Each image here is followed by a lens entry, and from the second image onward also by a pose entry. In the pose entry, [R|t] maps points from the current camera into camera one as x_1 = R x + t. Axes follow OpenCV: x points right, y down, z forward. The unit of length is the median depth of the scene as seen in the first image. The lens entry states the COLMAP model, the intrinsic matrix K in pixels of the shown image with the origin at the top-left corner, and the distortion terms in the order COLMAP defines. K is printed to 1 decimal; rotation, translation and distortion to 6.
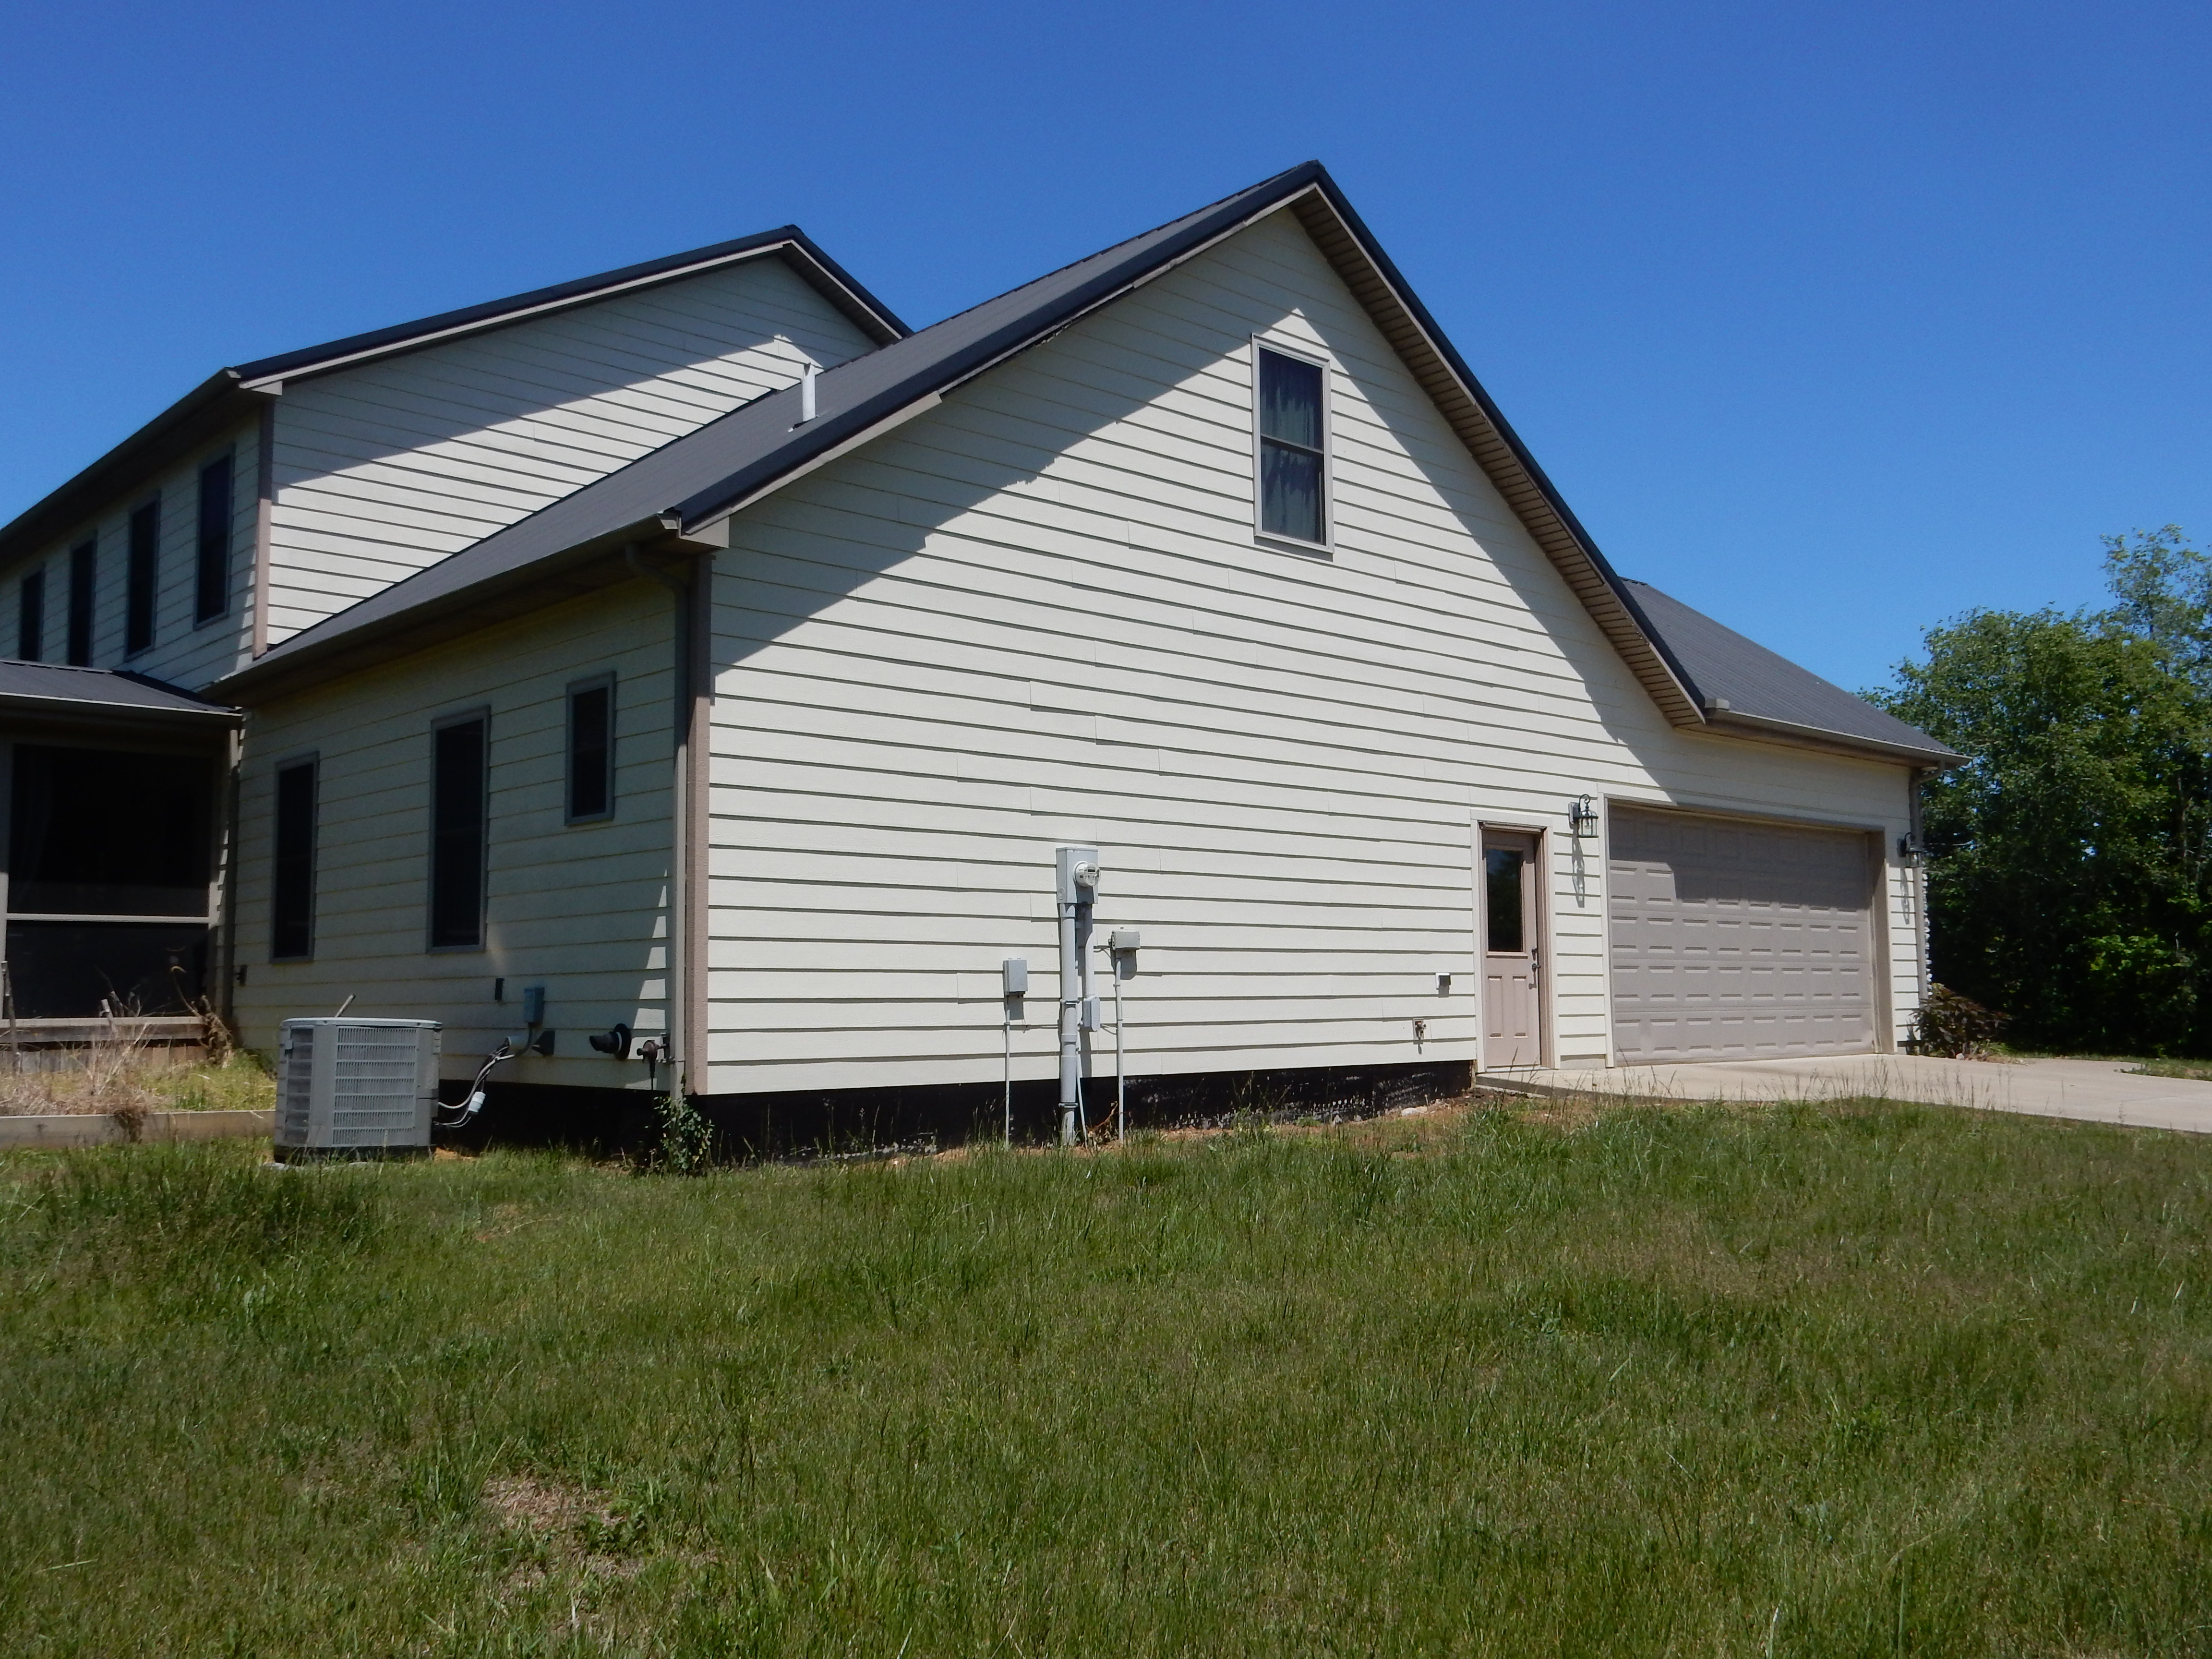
lens RADIAL K [[1912.9, 0, 1109.9], [0, 1912.9, 827.4], [0, 0, 1]] dist [-0.004112, -0.005129]
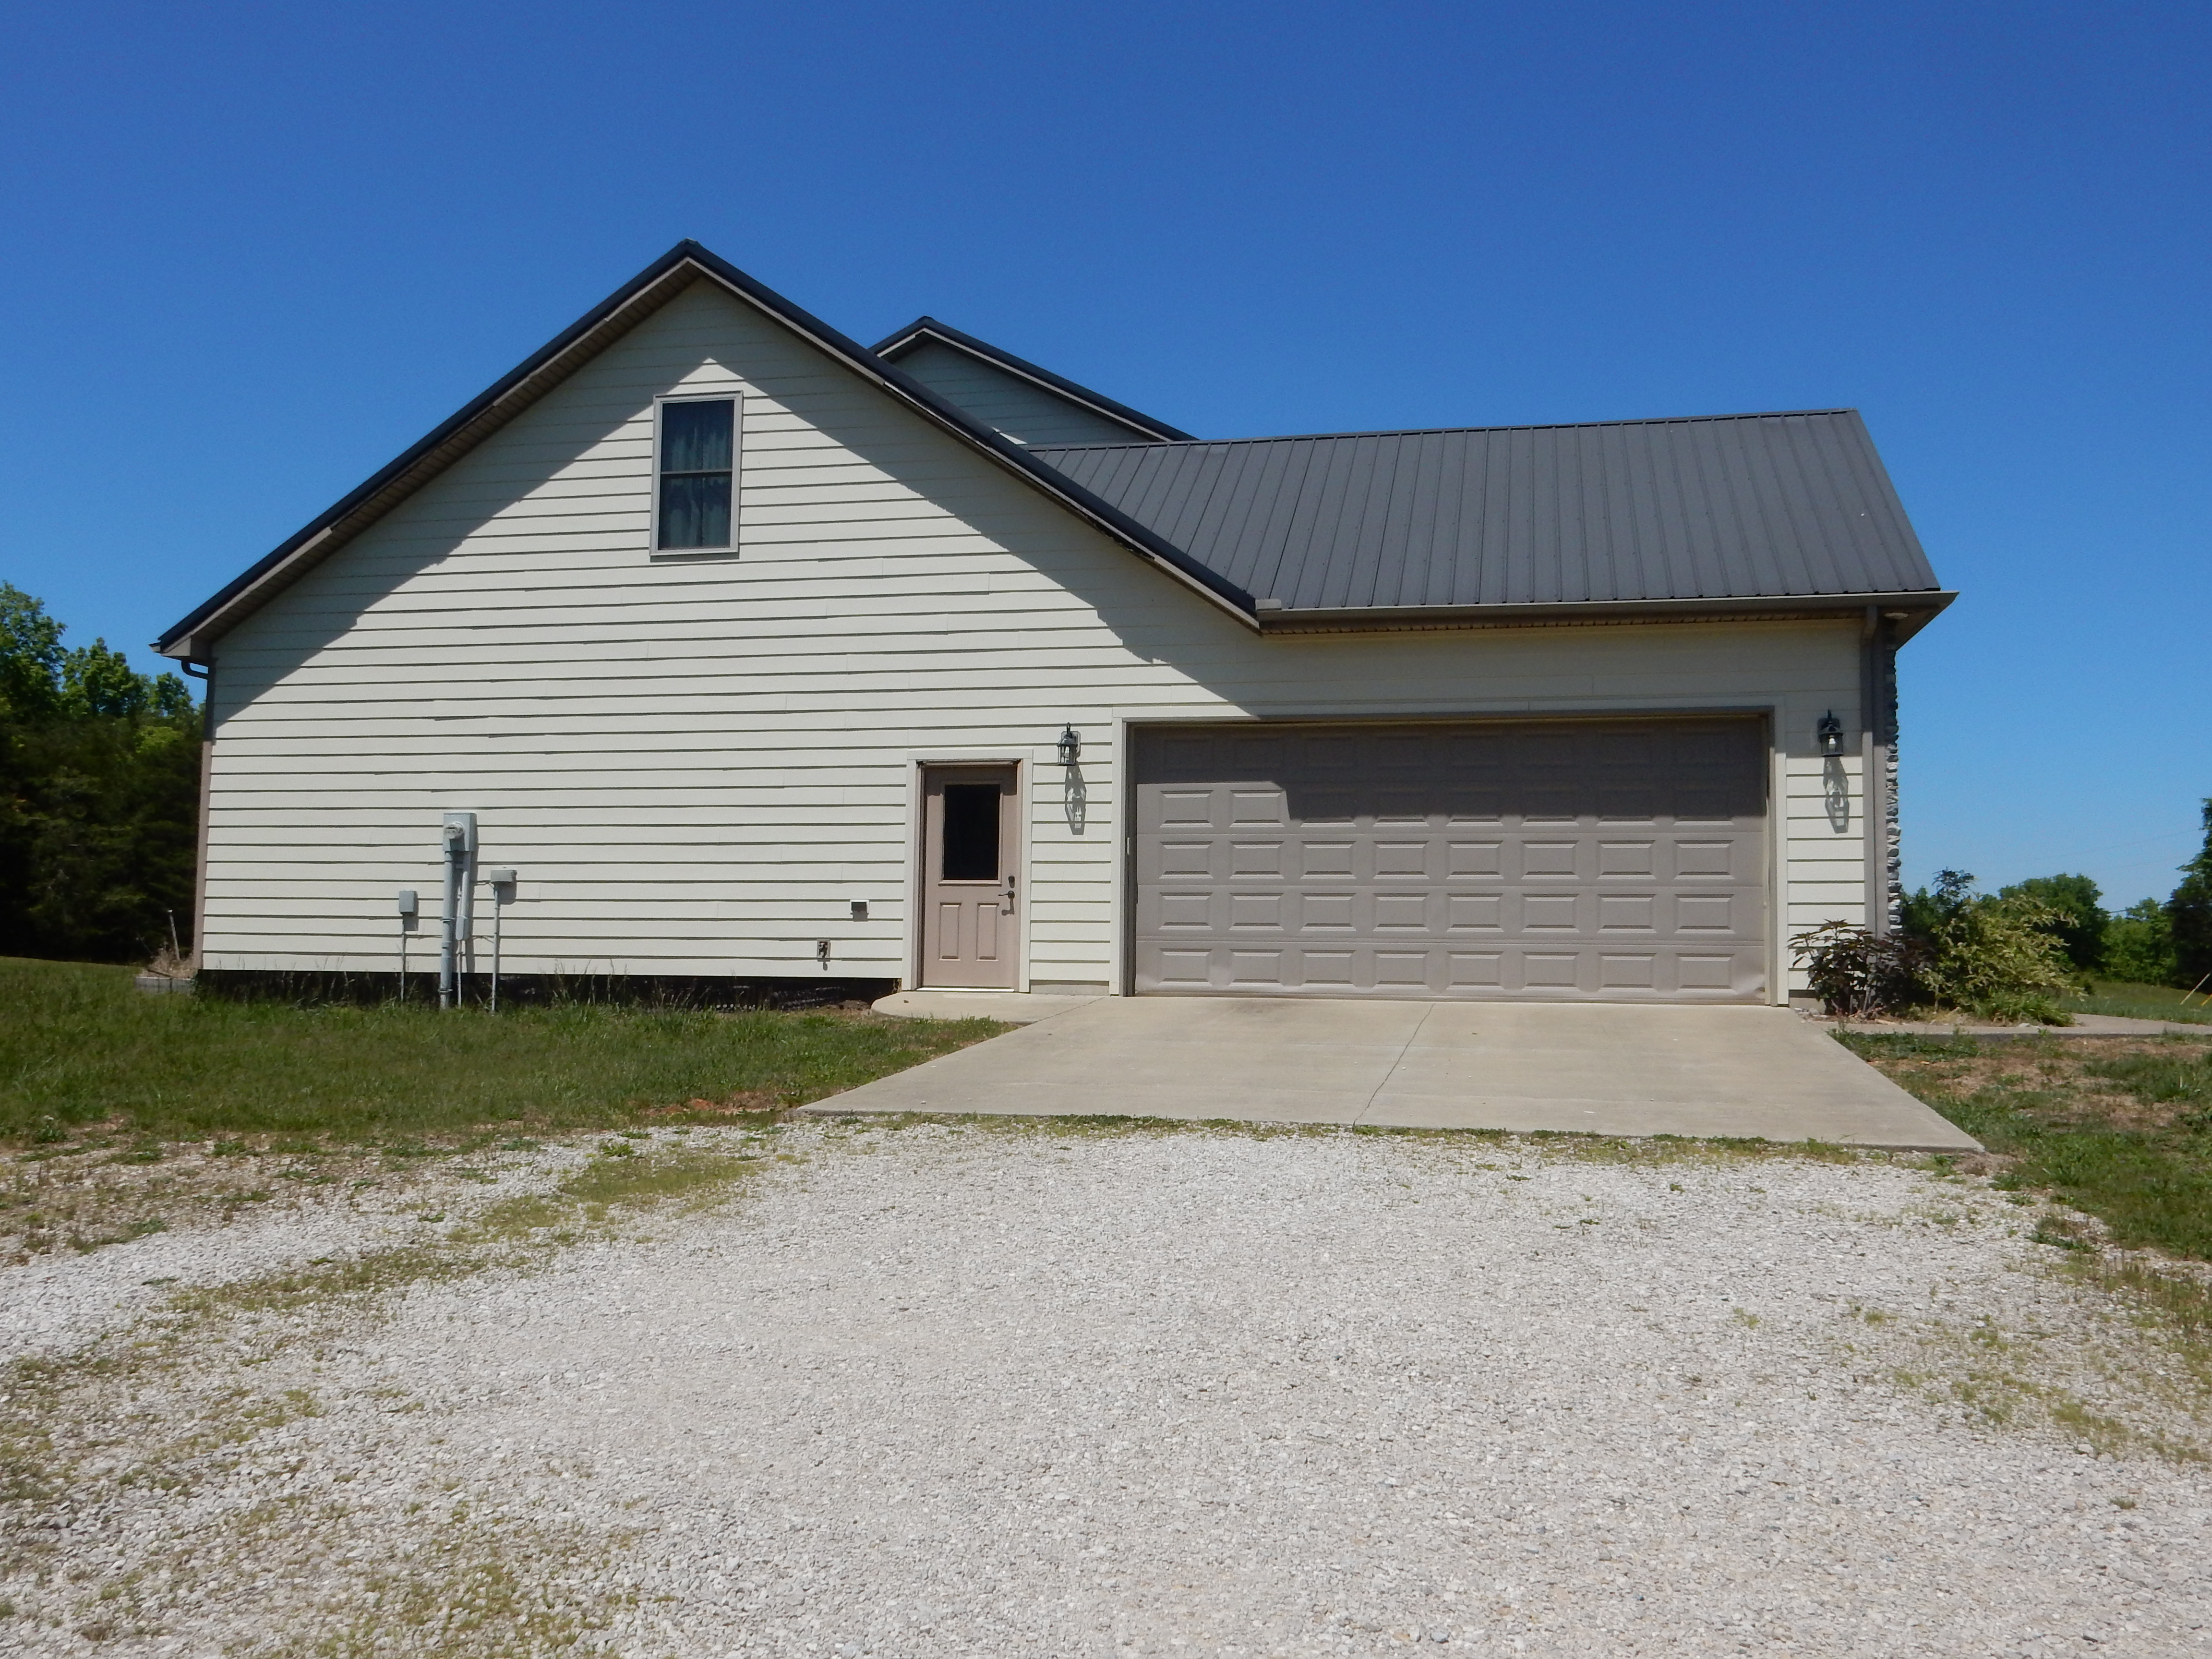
lens RADIAL K [[1912.9, 0, 1106.9], [0, 1912.9, 830.0], [0, 0, 1]] dist [-0.004112, -0.005129]
pose [[0.568546, -0.045581, -0.821388, 1.243071], [0.057756, 0.998212, -0.015416, 0.063986], [0.820621, -0.038676, 0.570162, 0.503418]]
